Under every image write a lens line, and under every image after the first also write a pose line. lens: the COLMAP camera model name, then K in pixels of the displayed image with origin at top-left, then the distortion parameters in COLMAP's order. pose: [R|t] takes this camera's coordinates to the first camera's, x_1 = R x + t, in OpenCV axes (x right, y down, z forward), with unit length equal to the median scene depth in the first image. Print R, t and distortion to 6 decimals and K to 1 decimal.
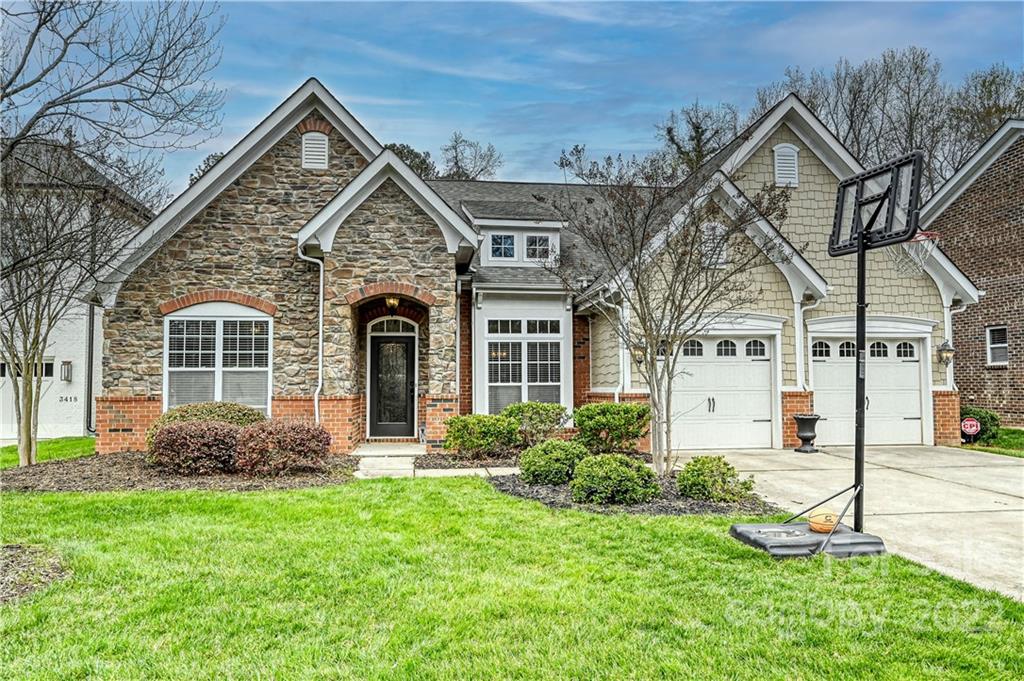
lens RADIAL K [[654.2, 0, 512.0], [0, 654.2, 340.5], [0, 0, 1]] dist [0.002310, 0.000285]
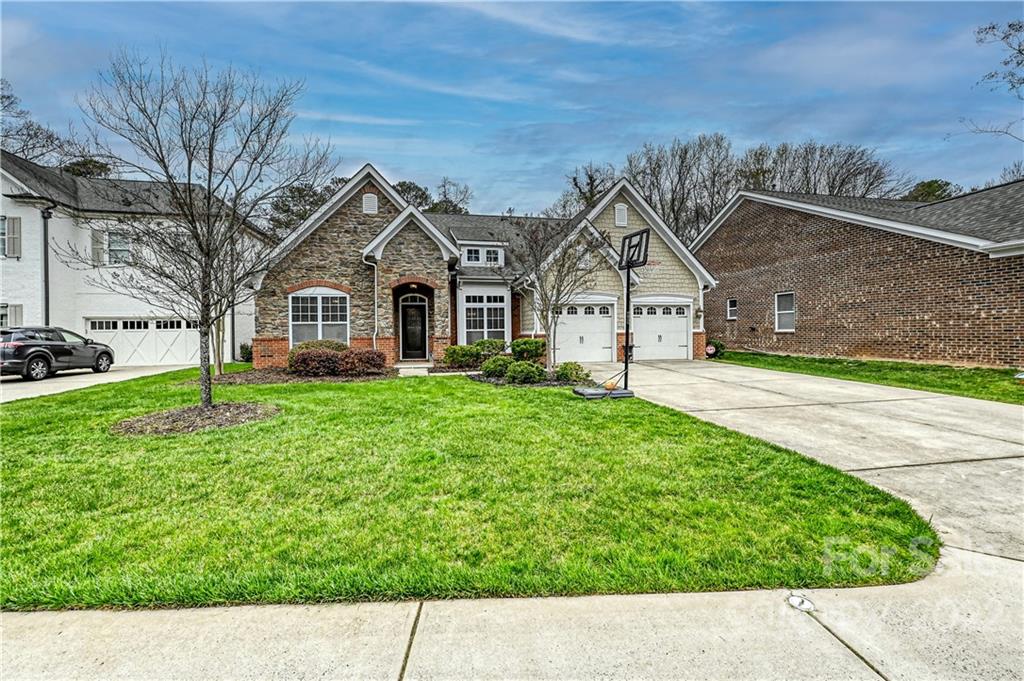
lens RADIAL K [[406.6, 0, 509.4], [0, 406.6, 332.3], [0, 0, 1]] dist [-0.002861, -0.000282]
pose [[0.997538, -0.006888, 0.069786, 0.006909], [0.002303, 0.997845, 0.065571, -0.003724], [-0.070088, -0.065248, 0.995405, -0.185129]]
